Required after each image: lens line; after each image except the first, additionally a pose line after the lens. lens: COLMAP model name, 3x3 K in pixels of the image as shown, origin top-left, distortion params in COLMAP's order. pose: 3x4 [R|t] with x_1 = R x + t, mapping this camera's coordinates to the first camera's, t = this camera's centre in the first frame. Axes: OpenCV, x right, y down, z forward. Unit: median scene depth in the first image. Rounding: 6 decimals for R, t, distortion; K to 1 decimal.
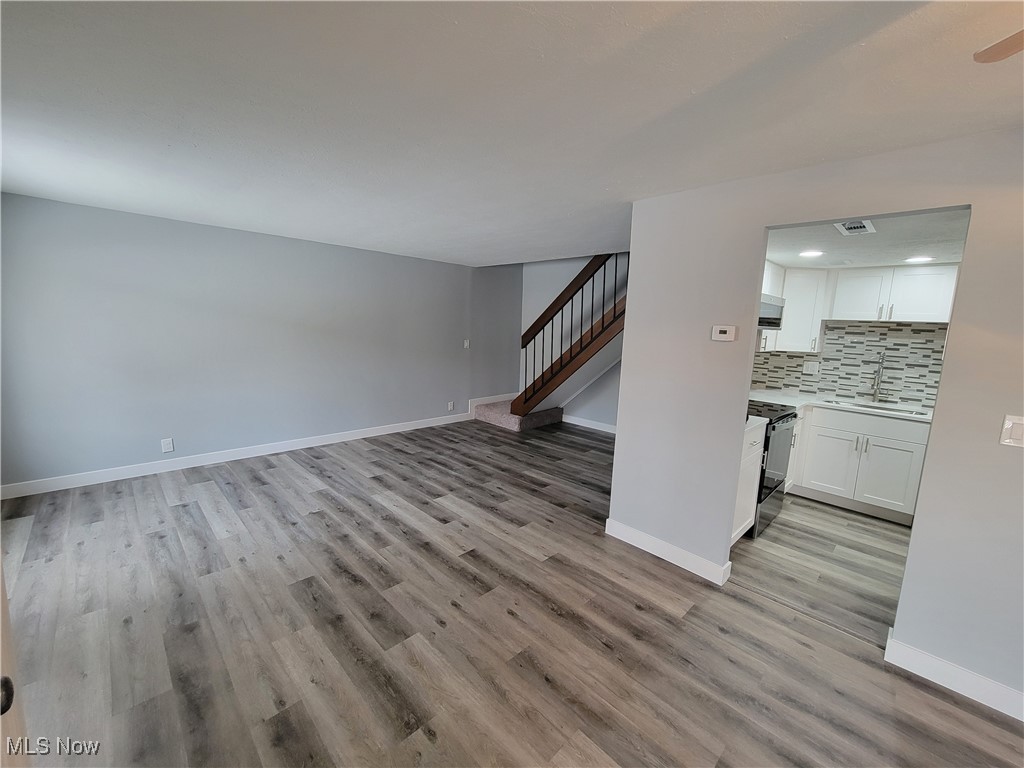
lens RADIAL K [[417.2, 0, 515.5], [0, 417.2, 380.8], [0, 0, 1]] dist [0.000110, -0.000302]
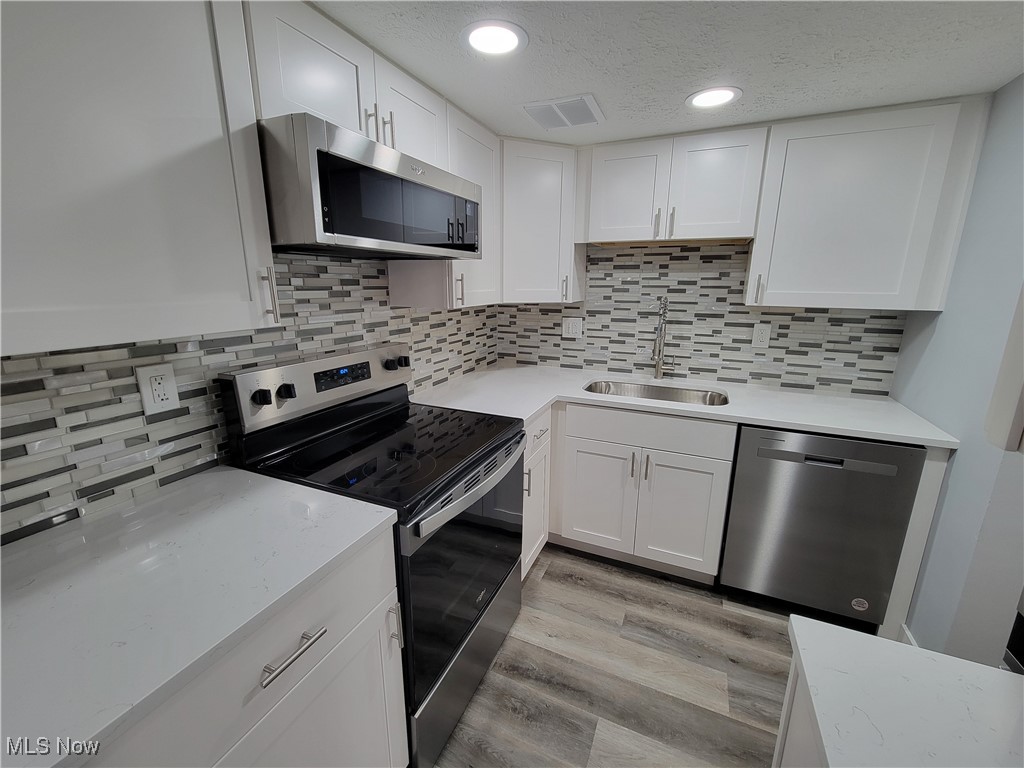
lens RADIAL K [[417.2, 0, 516.3], [0, 417.2, 380.7], [0, 0, 1]] dist [0.000110, -0.000302]
pose [[0.930102, -0.119010, 0.347486, 0.452029], [0.084245, 0.989954, 0.113555, -0.034196], [-0.357509, -0.076344, 0.930784, 0.499850]]
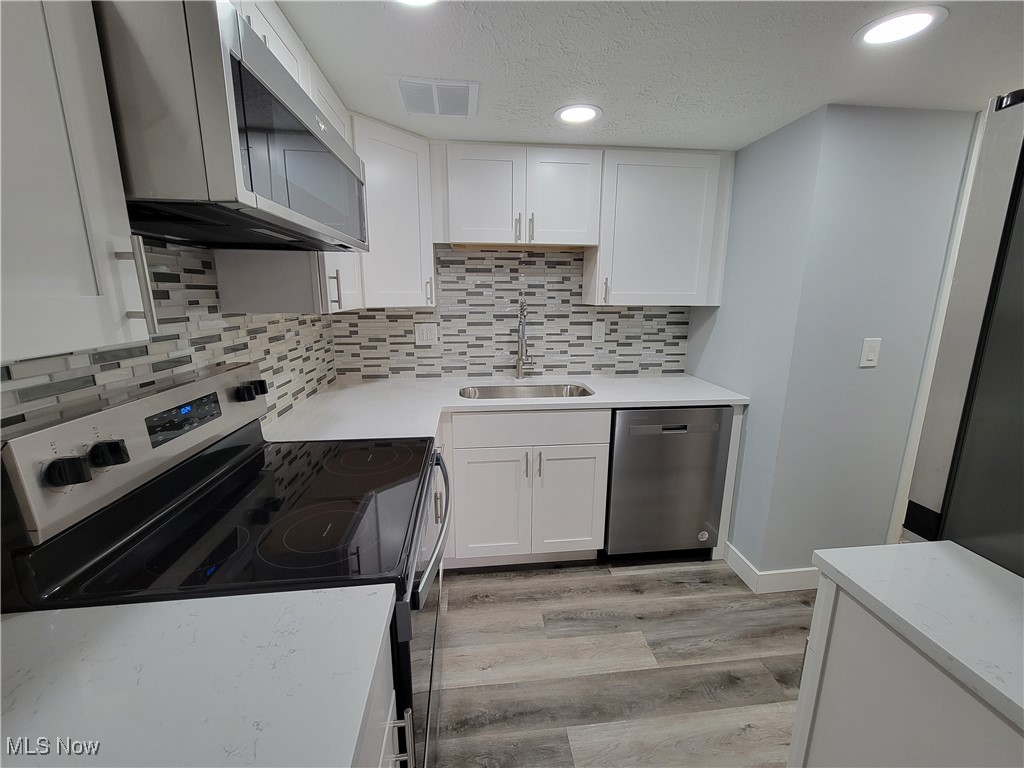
lens RADIAL K [[417.2, 0, 516.7], [0, 417.2, 380.7], [0, 0, 1]] dist [0.000110, -0.000302]
pose [[0.619938, -0.198144, 0.759221, 0.372991], [0.132235, 0.980134, 0.147823, -0.041193], [-0.773428, 0.008754, 0.633824, 0.599745]]
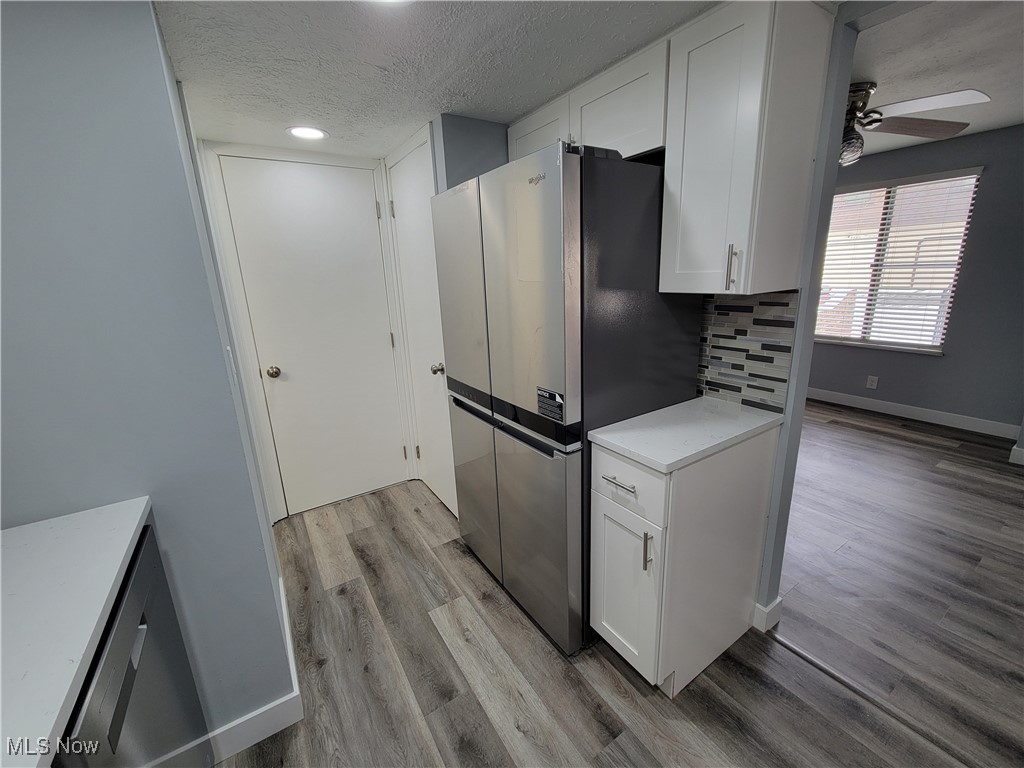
lens RADIAL K [[417.2, 0, 516.6], [0, 417.2, 380.6], [0, 0, 1]] dist [0.000110, -0.000302]
pose [[-0.979828, -0.051109, 0.193196, 0.663755], [0.028703, 0.920729, 0.389146, -0.075301], [-0.197770, 0.386841, -0.900689, 0.882682]]
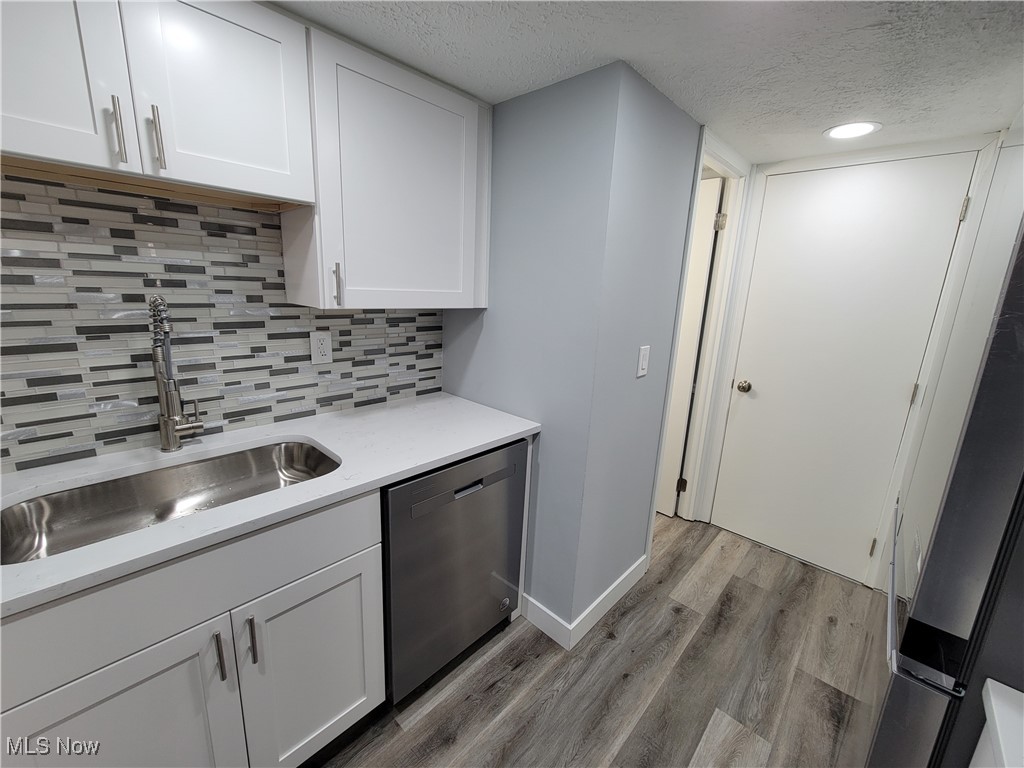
lens RADIAL K [[417.2, 0, 516.8], [0, 417.2, 380.9], [0, 0, 1]] dist [0.000110, -0.000302]
pose [[-0.037649, -0.263784, 0.963847, 0.553543], [0.097325, 0.958977, 0.266253, -0.062096], [-0.994540, 0.103830, -0.010432, 0.732278]]
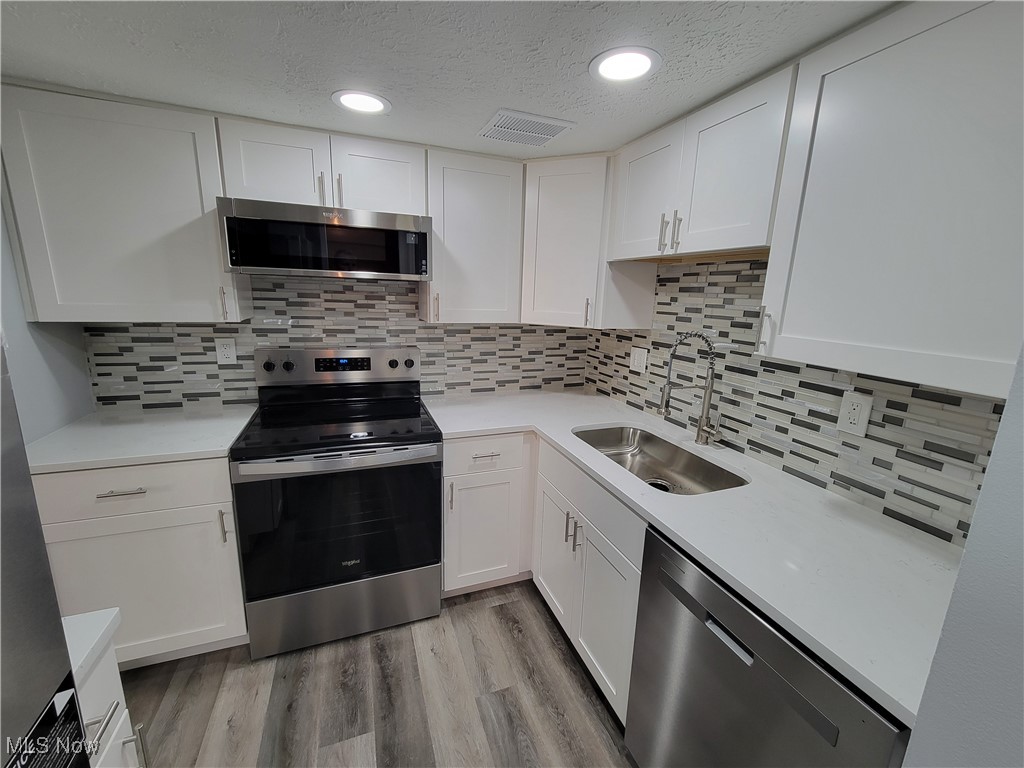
lens RADIAL K [[417.2, 0, 516.8], [0, 417.2, 381.0], [0, 0, 1]] dist [0.000110, -0.000302]
pose [[0.916343, 0.075786, -0.393157, 0.858554], [-0.054865, 0.996428, 0.064198, -0.033474], [0.396618, -0.037256, 0.917227, 0.515600]]
